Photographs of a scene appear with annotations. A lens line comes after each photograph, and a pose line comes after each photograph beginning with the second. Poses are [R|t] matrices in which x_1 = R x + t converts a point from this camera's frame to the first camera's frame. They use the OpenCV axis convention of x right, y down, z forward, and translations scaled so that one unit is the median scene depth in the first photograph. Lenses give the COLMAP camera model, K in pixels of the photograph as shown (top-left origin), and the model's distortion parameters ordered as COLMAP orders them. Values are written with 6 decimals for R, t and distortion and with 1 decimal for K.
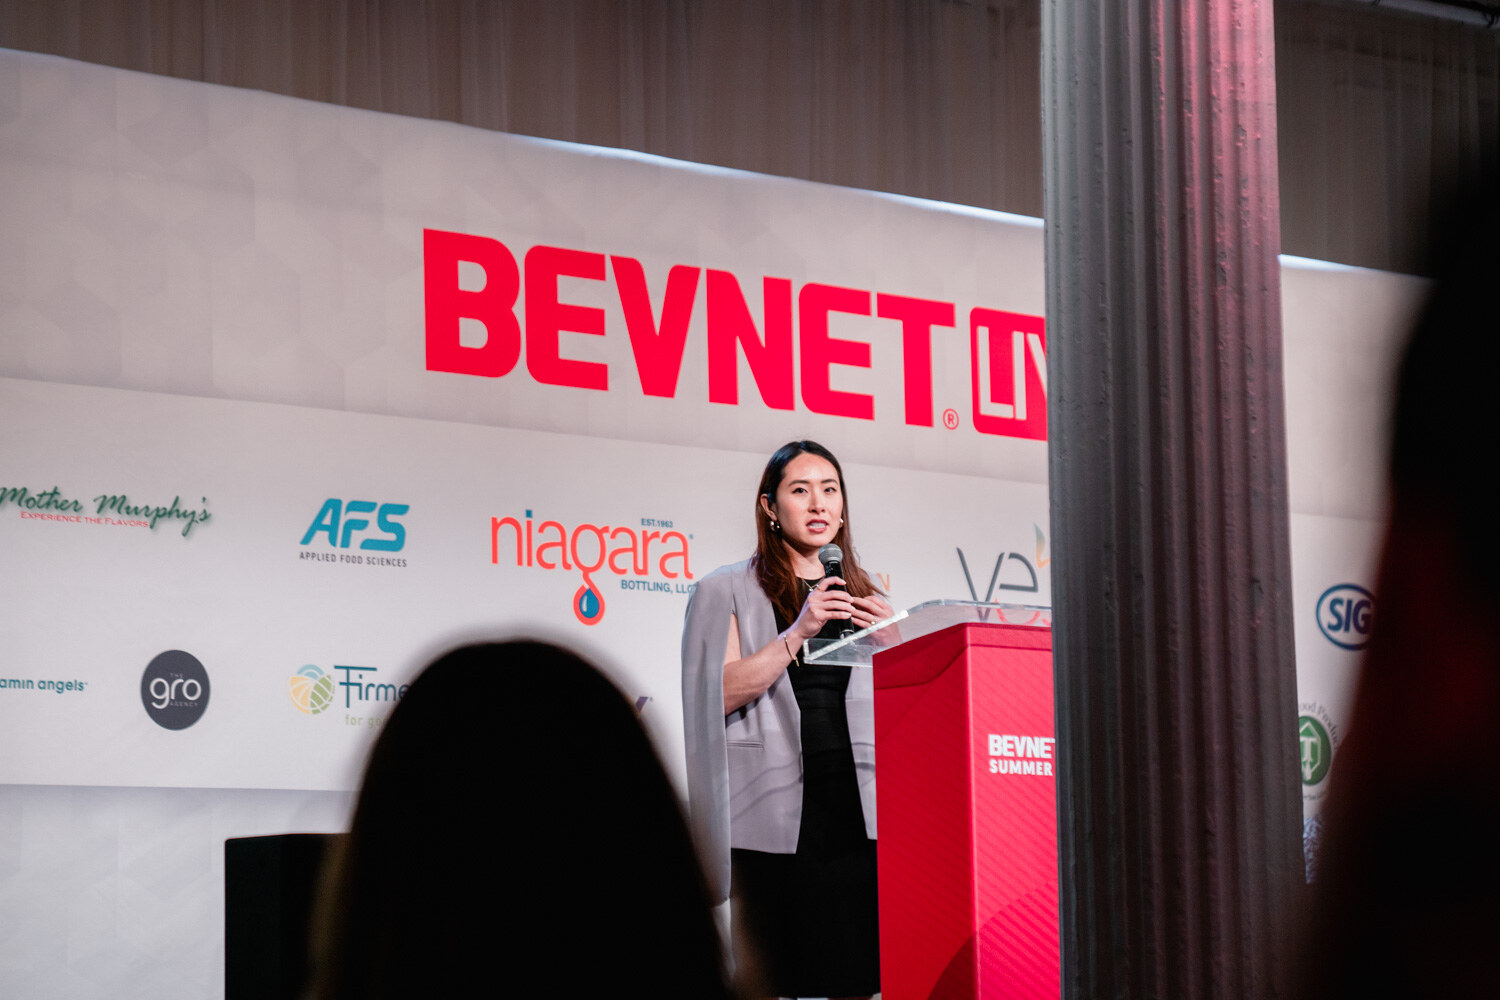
lens RADIAL K [[3999.5, 0, 774.9], [0, 3999.5, 590.6], [0, 0, 1]] dist [0.091660, 0.000000]
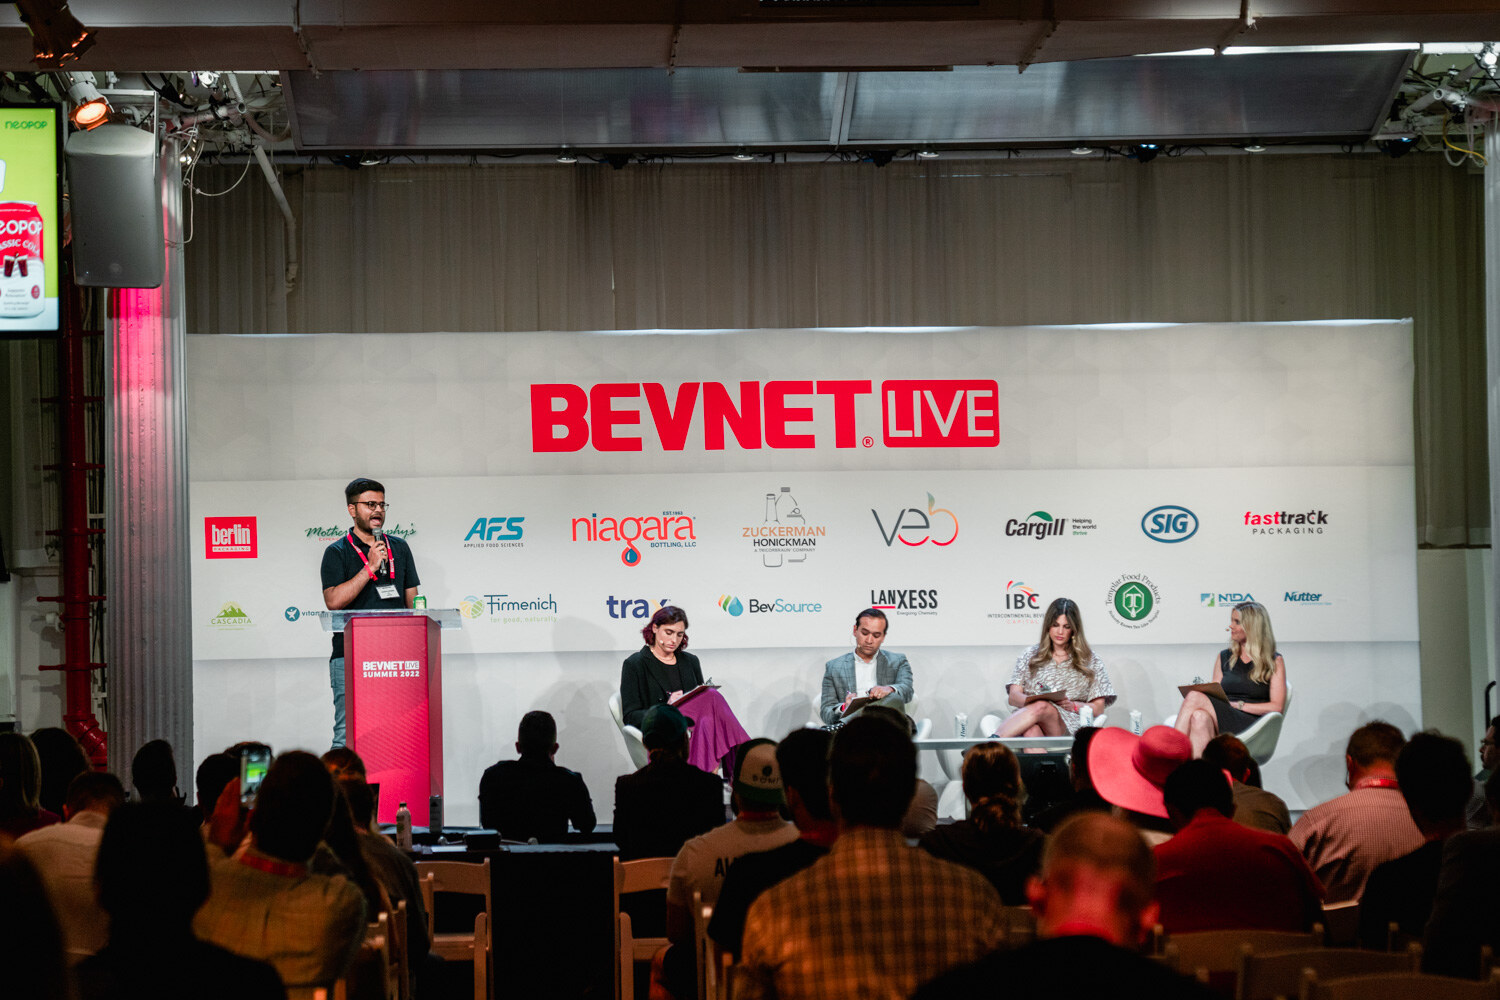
lens RADIAL K [[4318.9, 0, 840.9], [0, 4318.9, 581.3], [0, 0, 1]] dist [0.179226, 0.000000]
pose [[0.808453, -0.016836, -0.588320, 1.448016], [0.070213, 0.995211, 0.068004, -0.136777], [0.584357, -0.096286, 0.805764, -0.786206]]
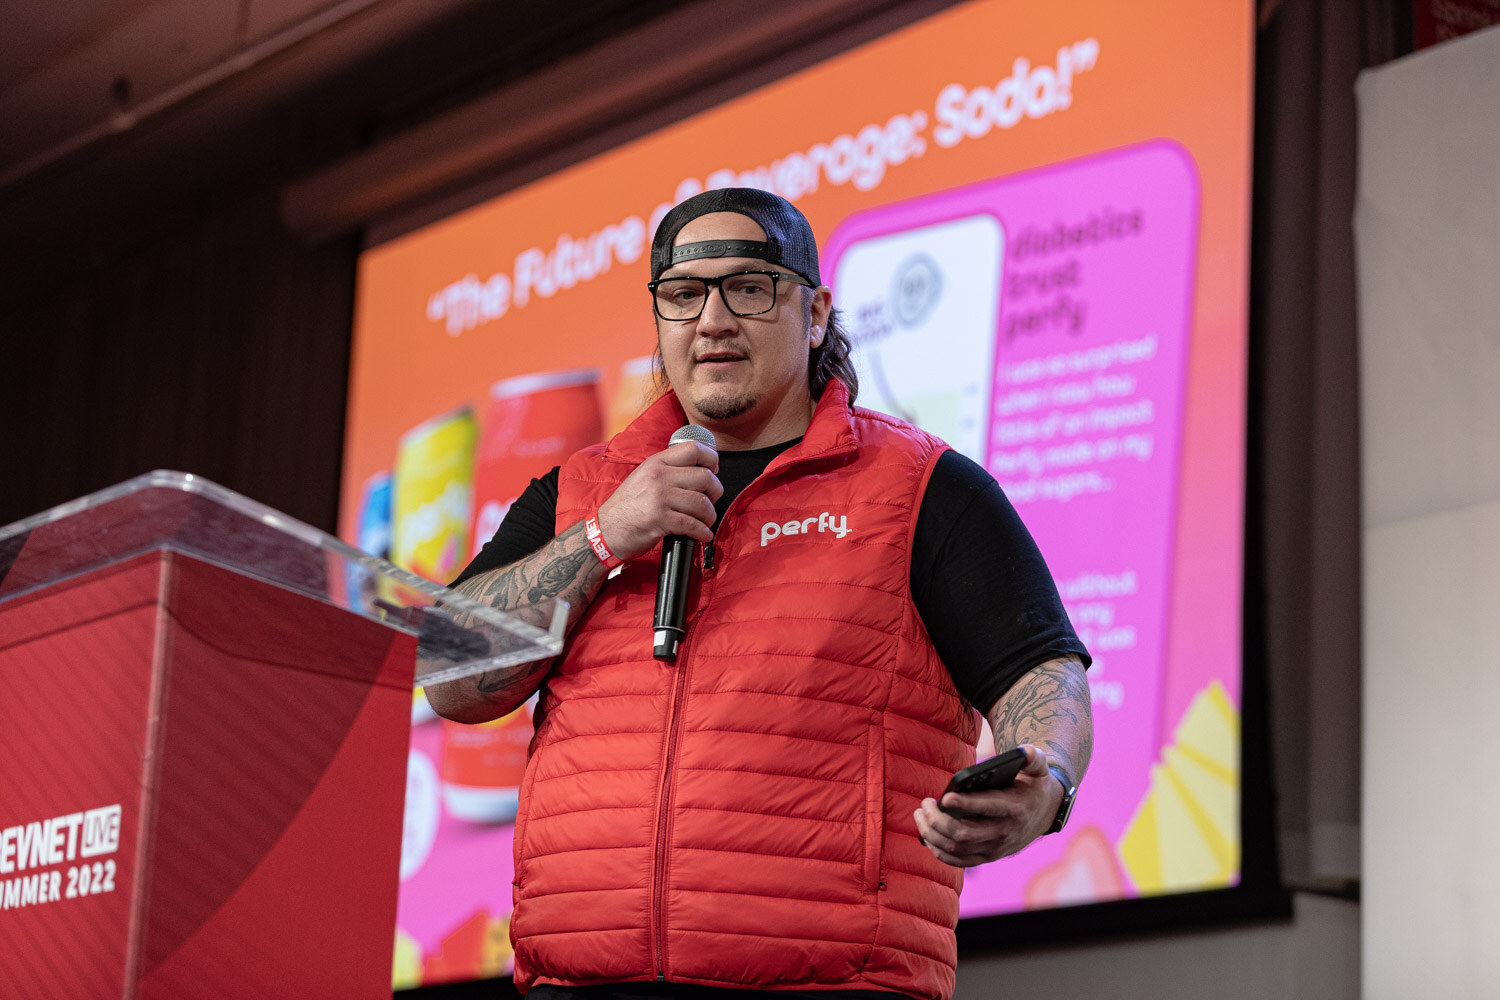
lens RADIAL K [[3934.1, 0, 763.2], [0, 3934.1, 554.8], [0, 0, 1]] dist [-0.005478, 0.000000]
pose [[-0.058201, -0.212604, -0.975404, 0.381301], [0.054412, 0.974932, -0.215747, 0.081880], [0.996821, -0.065630, -0.045173, 0.835872]]
